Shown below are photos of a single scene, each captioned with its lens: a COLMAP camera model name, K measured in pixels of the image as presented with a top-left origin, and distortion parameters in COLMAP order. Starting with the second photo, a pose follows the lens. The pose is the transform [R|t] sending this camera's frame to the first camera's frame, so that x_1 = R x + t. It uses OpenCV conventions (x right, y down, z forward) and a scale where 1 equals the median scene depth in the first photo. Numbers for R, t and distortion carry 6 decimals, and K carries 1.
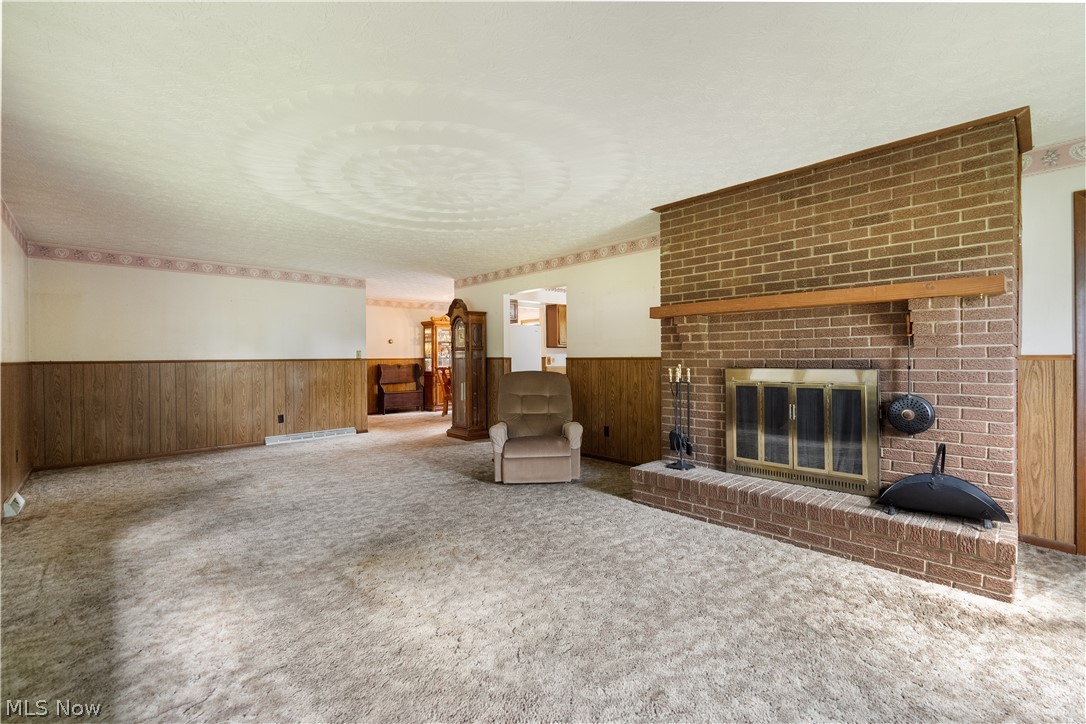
lens RADIAL K [[476.9, 0, 541.2], [0, 476.9, 359.4], [0, 0, 1]] dist [-0.001533, -0.000224]
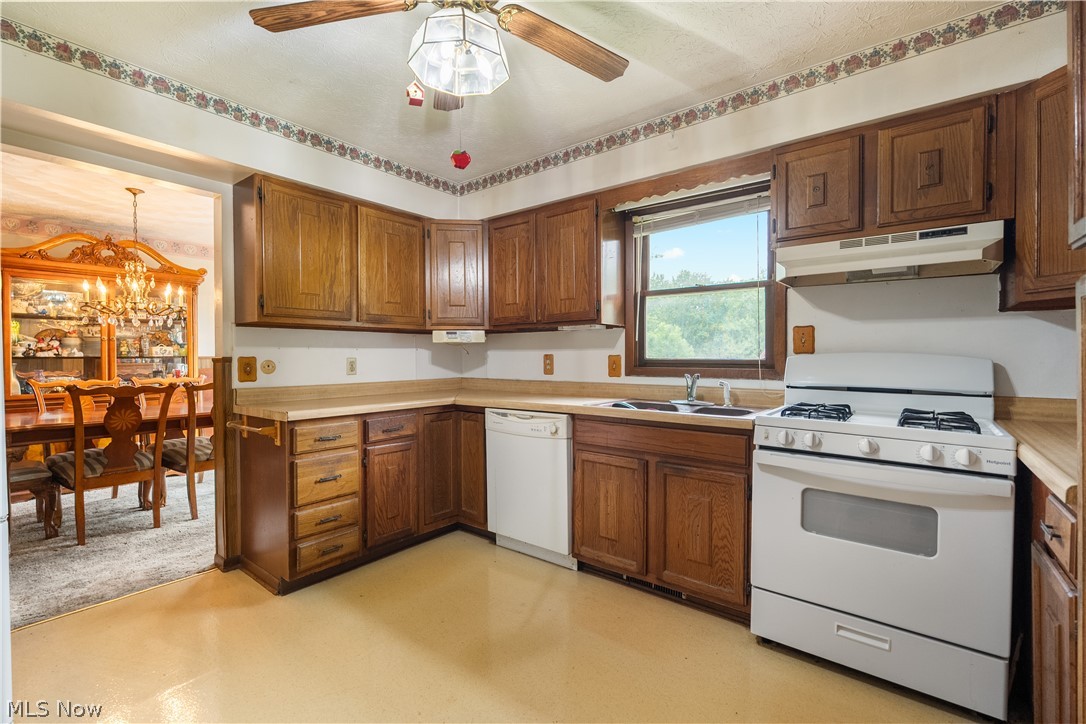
lens RADIAL K [[476.9, 0, 541.8], [0, 476.9, 360.9], [0, 0, 1]] dist [-0.001533, -0.000224]
pose [[0.988439, 0.005275, 0.151530, 0.129228], [-0.005998, 0.999973, 0.004314, -0.004807], [-0.151503, -0.005173, 0.988443, 0.573252]]
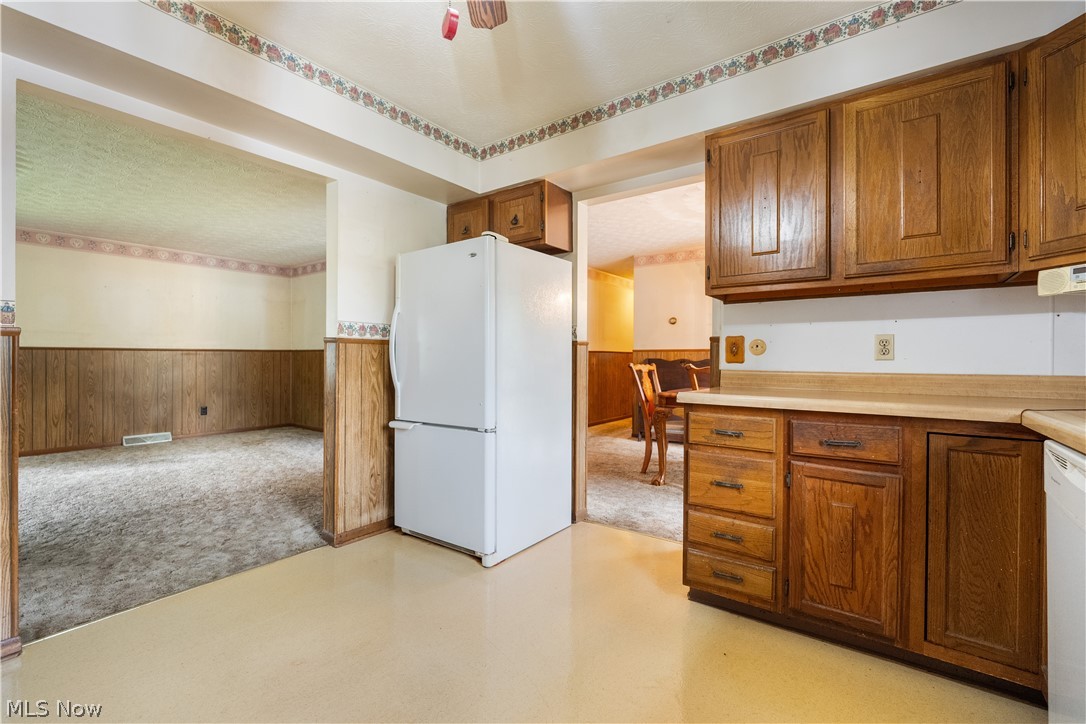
lens RADIAL K [[476.9, 0, 541.9], [0, 476.9, 359.7], [0, 0, 1]] dist [-0.001533, -0.000224]
pose [[0.182086, 0.013648, -0.983188, 0.227948], [-0.010196, 0.999876, 0.011992, 0.005087], [0.983230, 0.007841, 0.182202, 0.715471]]
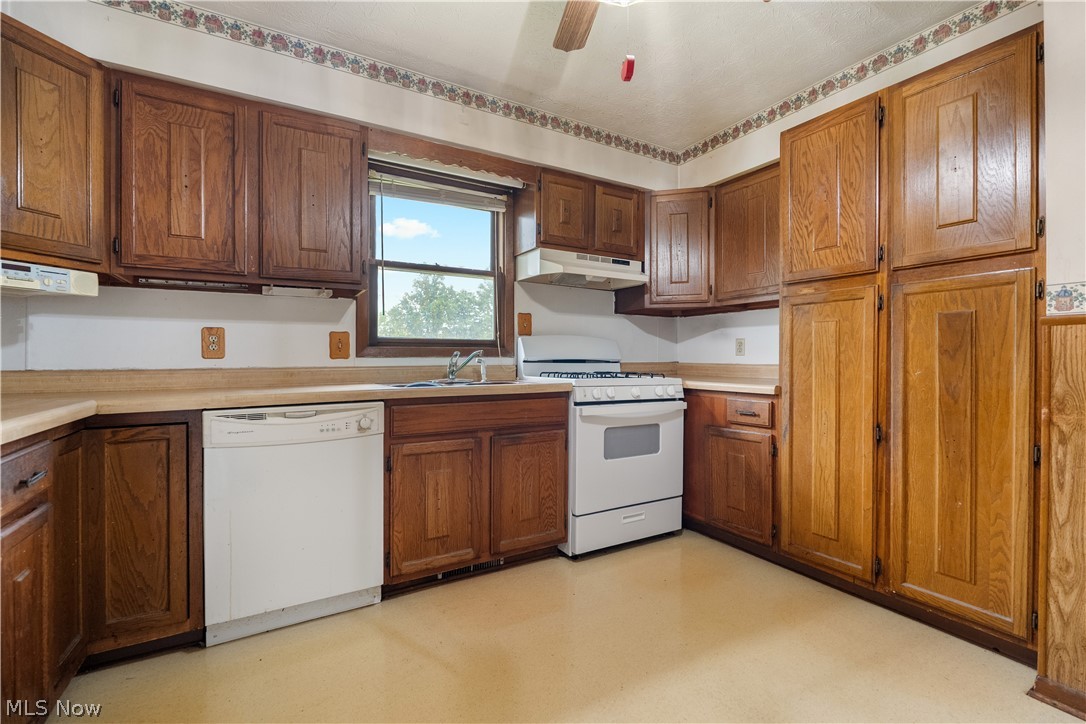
lens RADIAL K [[476.9, 0, 544.1], [0, 476.9, 357.6], [0, 0, 1]] dist [-0.001533, -0.000224]
pose [[0.217743, 0.008624, 0.975968, 0.009289], [0.005772, 0.999932, -0.010124, 0.008642], [-0.975989, 0.007837, 0.217678, 0.708760]]
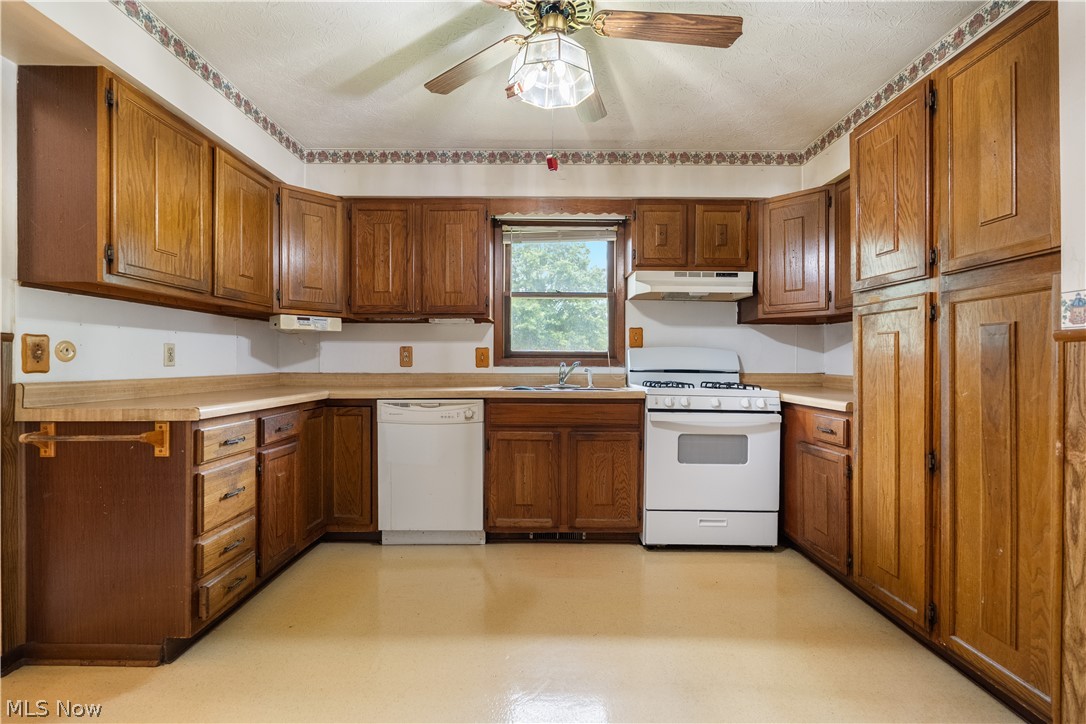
lens RADIAL K [[476.9, 0, 541.6], [0, 476.9, 361.0], [0, 0, 1]] dist [-0.001533, -0.000224]
pose [[0.680225, 0.012702, 0.732894, 0.008213], [-0.005816, 0.999912, -0.011931, 0.005445], [-0.732981, 0.003853, 0.680239, 0.608903]]
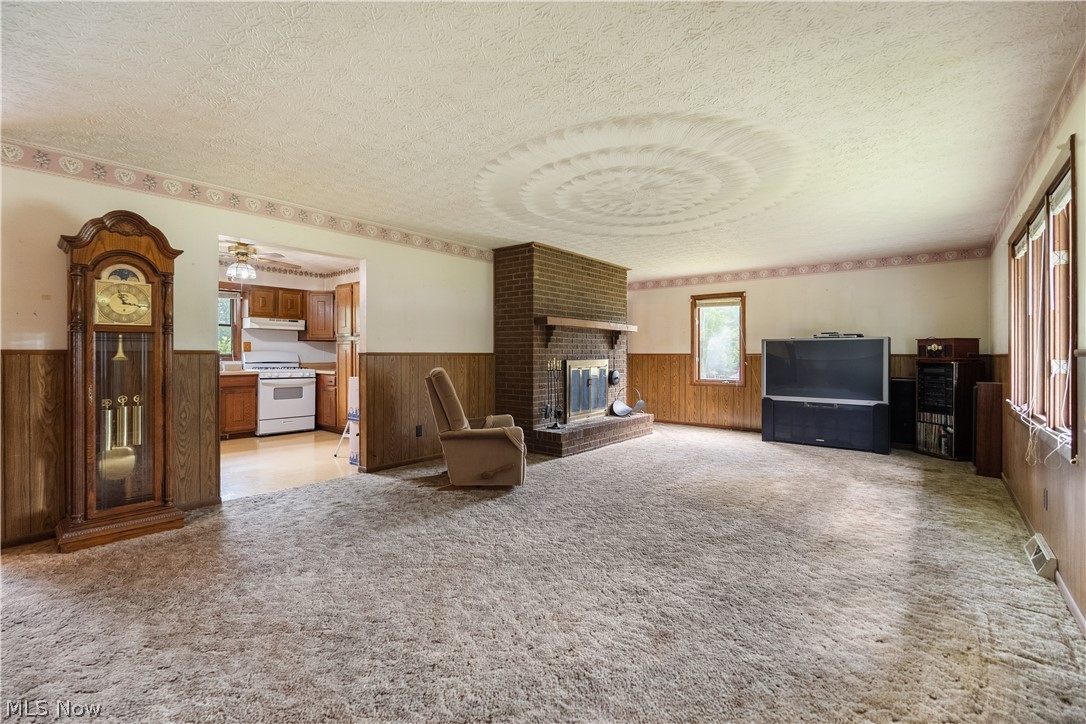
lens RADIAL K [[476.9, 0, 541.5], [0, 476.9, 357.3], [0, 0, 1]] dist [-0.001533, -0.000224]
pose [[-0.123973, 0.004614, 0.992275, -0.430387], [0.004903, 0.999980, -0.004037, 0.005031], [-0.992273, 0.004364, -0.123993, 0.453597]]
